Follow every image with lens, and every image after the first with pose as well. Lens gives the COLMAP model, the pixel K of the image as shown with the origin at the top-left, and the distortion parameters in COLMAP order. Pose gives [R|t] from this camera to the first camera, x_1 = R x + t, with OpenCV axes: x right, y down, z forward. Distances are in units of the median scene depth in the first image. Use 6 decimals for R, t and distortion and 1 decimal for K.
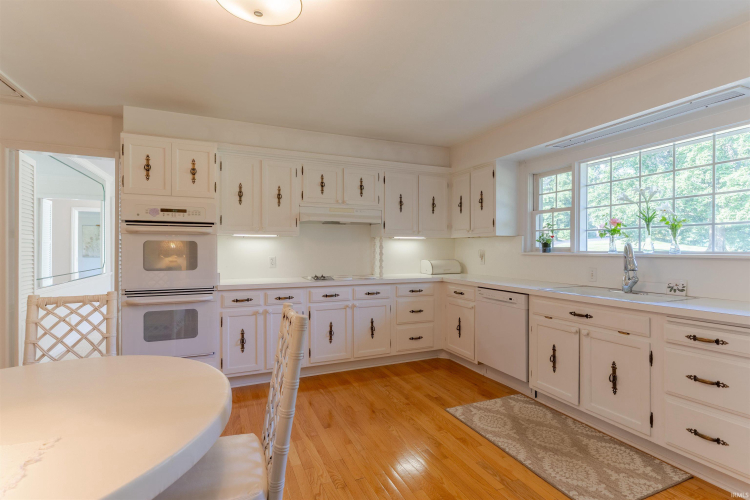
lens RADIAL K [[364.9, 0, 371.4], [0, 364.9, 248.4], [0, 0, 1]] dist [0.000961, 0.001258]
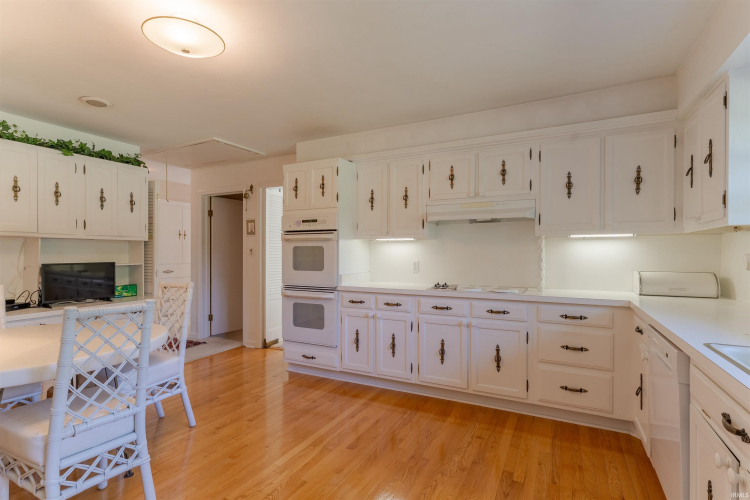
lens RADIAL K [[364.9, 0, 354.5], [0, 364.9, 254.5], [0, 0, 1]] dist [0.000961, 0.001258]
pose [[0.624455, 0.003503, -0.781053, 0.419872], [0.002507, 0.999976, 0.006490, -0.000755], [0.781057, -0.006010, 0.624431, 0.308942]]
